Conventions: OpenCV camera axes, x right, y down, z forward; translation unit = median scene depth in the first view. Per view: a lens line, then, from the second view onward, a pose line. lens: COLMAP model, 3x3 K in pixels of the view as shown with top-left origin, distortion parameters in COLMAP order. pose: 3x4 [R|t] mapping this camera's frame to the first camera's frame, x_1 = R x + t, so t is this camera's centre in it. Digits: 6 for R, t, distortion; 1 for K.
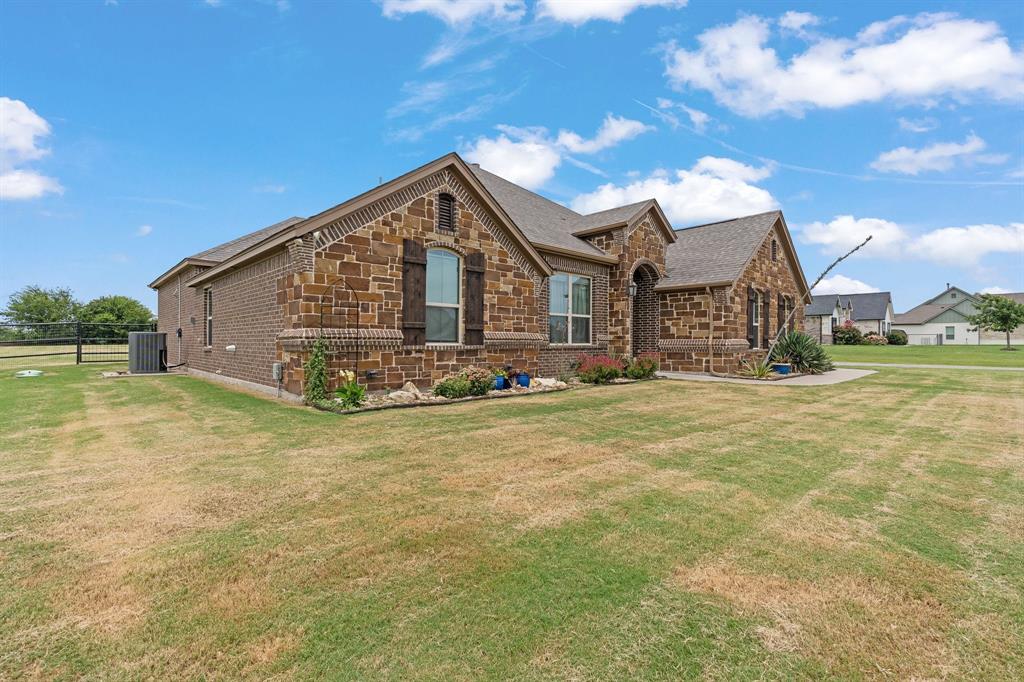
lens RADIAL K [[461.9, 0, 511.9], [0, 461.9, 338.8], [0, 0, 1]] dist [0.001434, 0.000098]
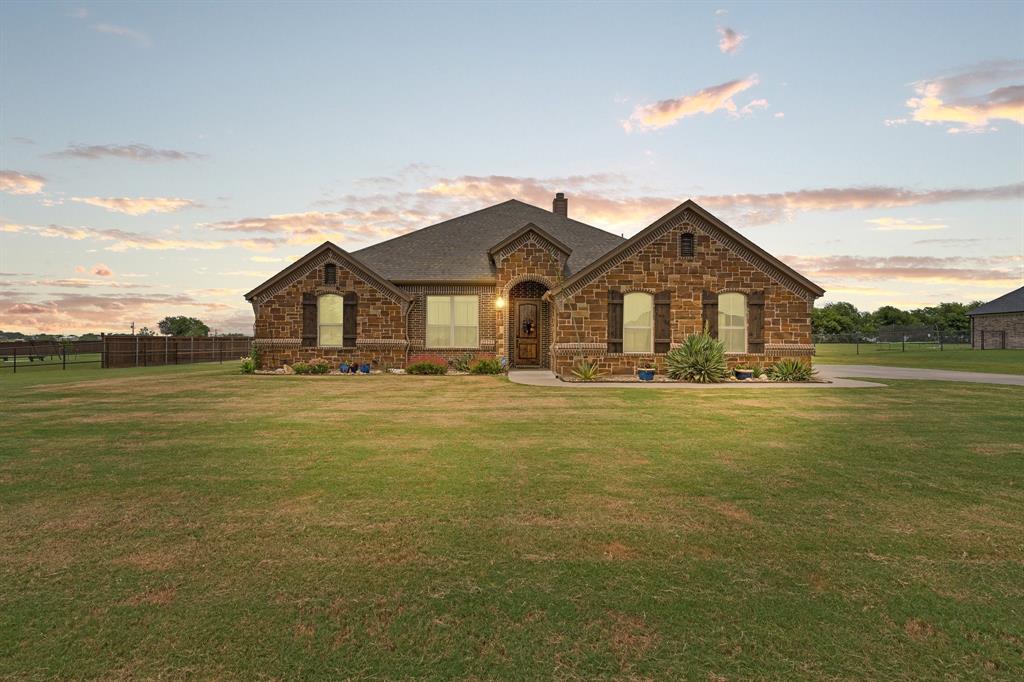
lens RADIAL K [[461.9, 0, 511.8], [0, 461.9, 345.3], [0, 0, 1]] dist [0.001434, 0.000098]
pose [[0.721110, -0.012000, -0.692716, 1.547987], [0.004344, 0.999909, -0.012800, 0.031786], [0.692807, 0.006221, 0.721096, 0.176391]]
